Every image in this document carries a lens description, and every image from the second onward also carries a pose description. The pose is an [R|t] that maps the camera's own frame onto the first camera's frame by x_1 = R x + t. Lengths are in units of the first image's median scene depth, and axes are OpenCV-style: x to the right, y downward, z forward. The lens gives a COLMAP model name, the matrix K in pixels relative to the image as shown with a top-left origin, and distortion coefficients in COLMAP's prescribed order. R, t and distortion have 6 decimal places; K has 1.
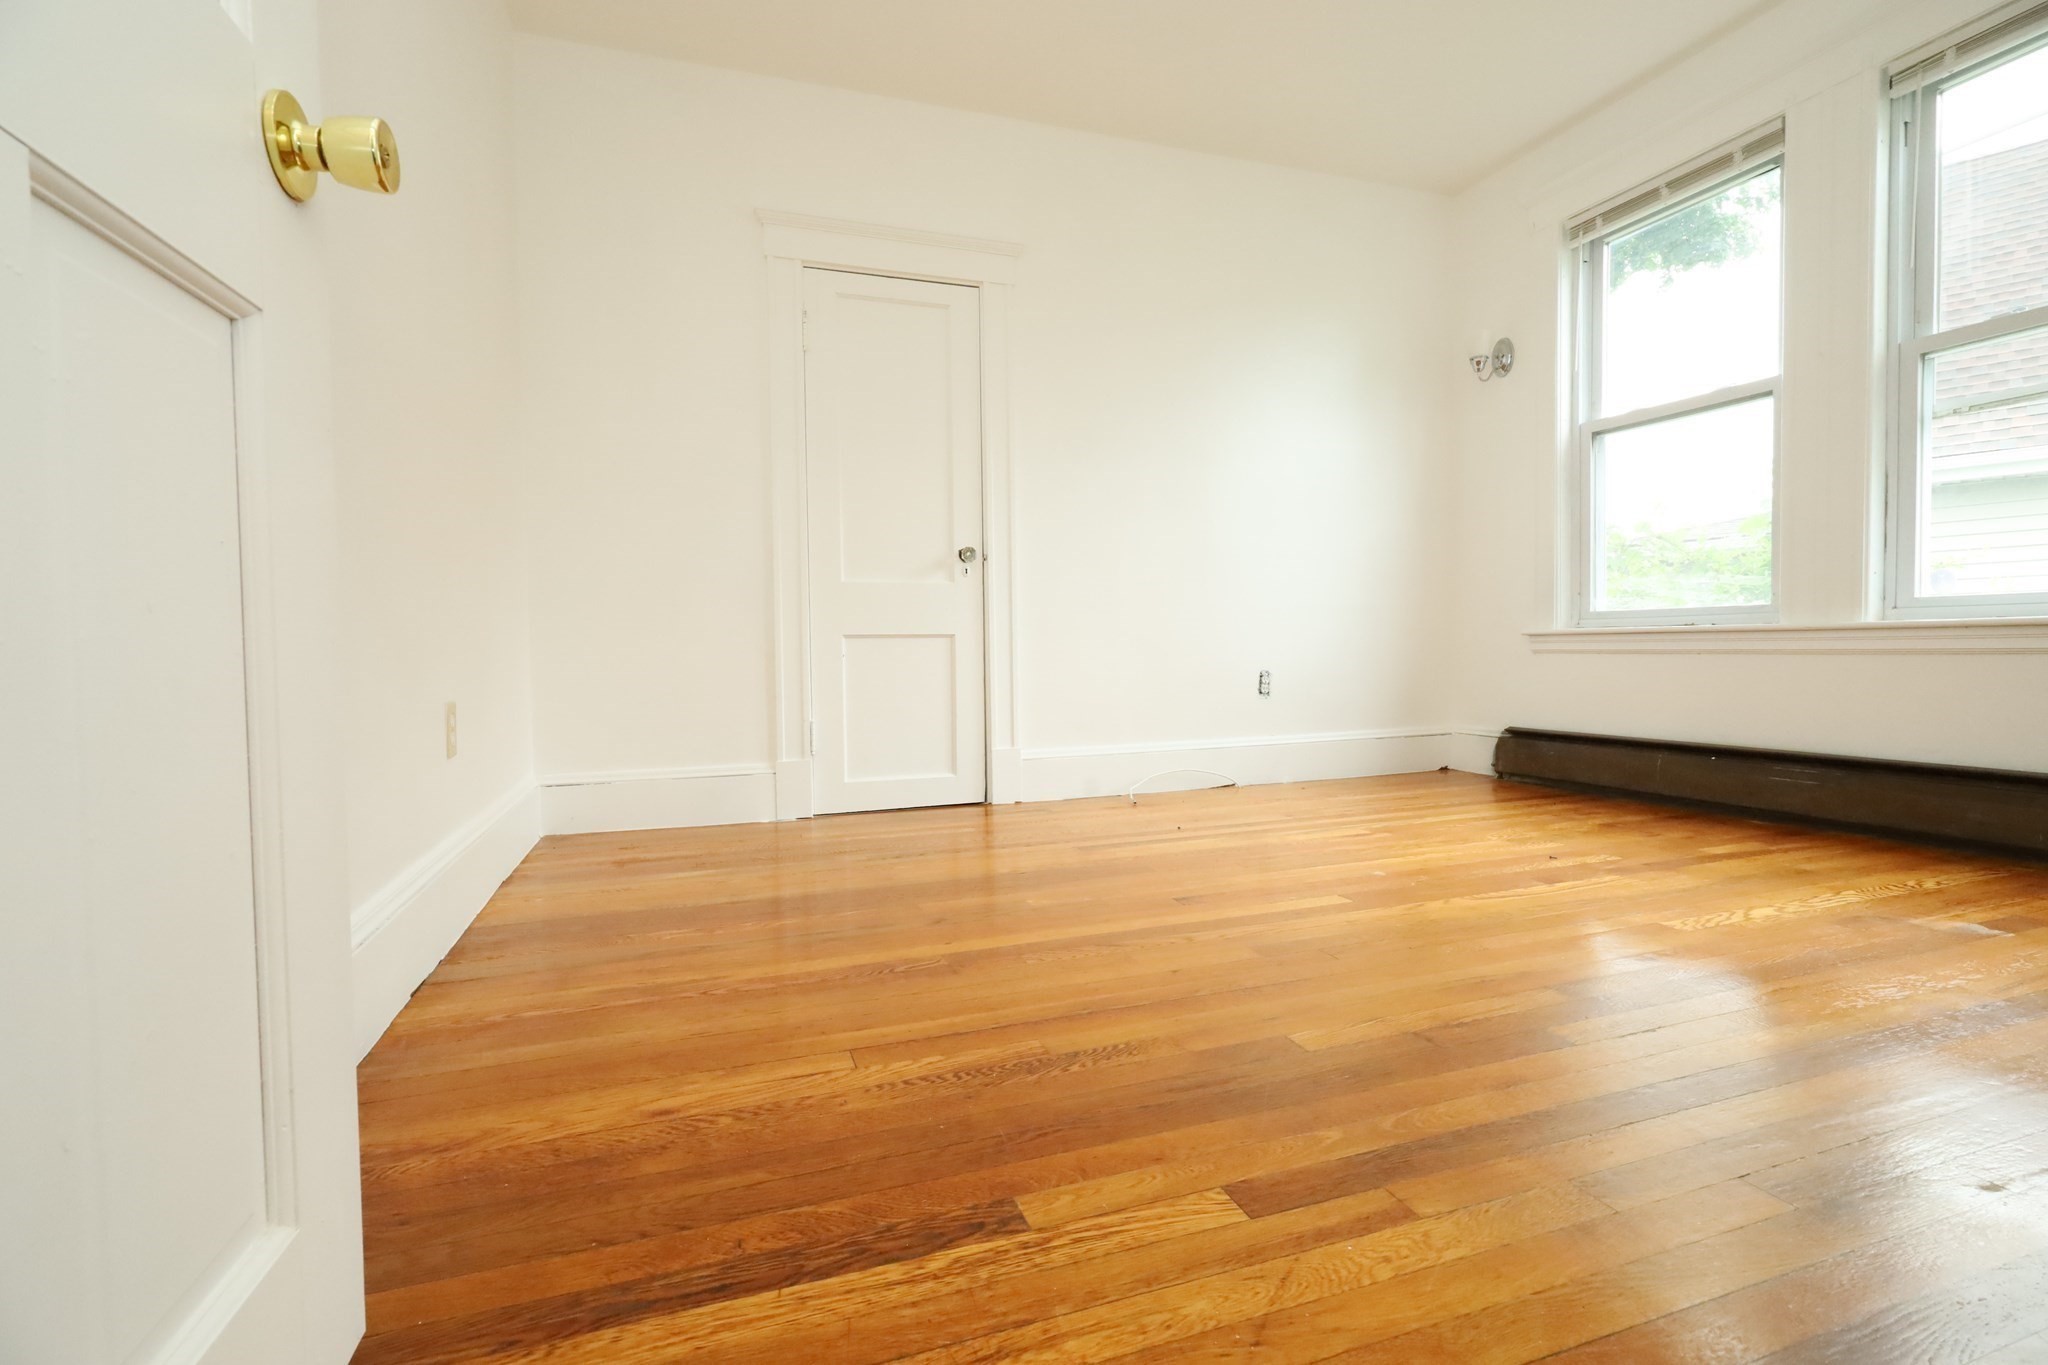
lens RADIAL K [[936.5, 0, 1021.5], [0, 936.5, 680.2], [0, 0, 1]] dist [-0.001631, 0.000370]
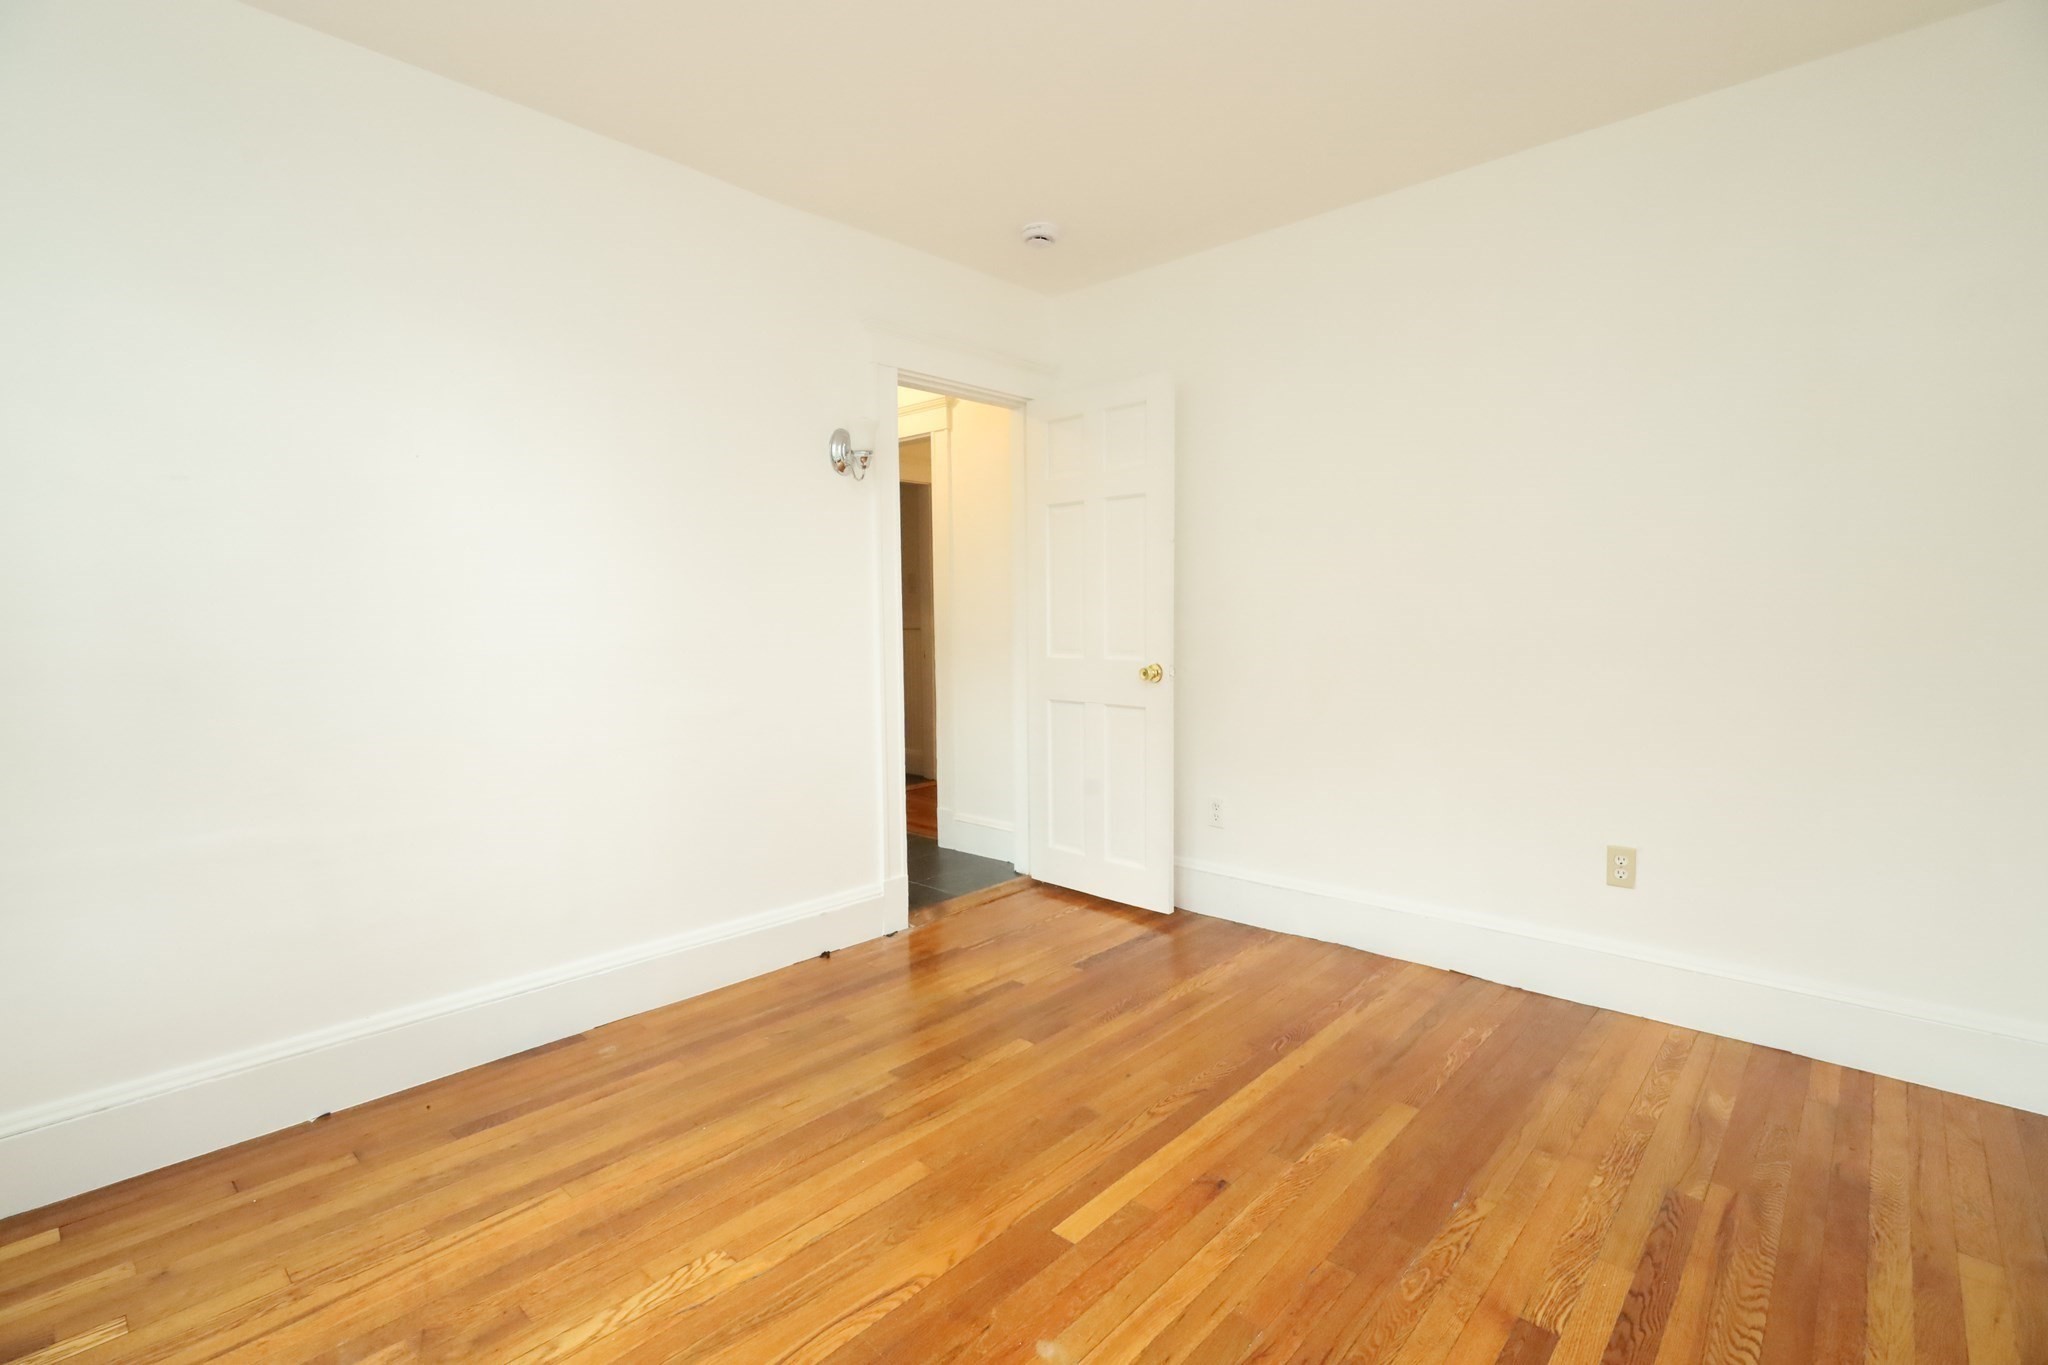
lens RADIAL K [[940.4, 0, 1024.0], [0, 940.4, 682.5], [0, 0, 1]] dist [0.001073, 0.000309]
pose [[-0.881758, 0.055524, -0.468423, 1.151726], [0.003465, 0.993784, 0.111275, -0.543225], [0.471689, 0.096495, -0.876469, 2.593715]]
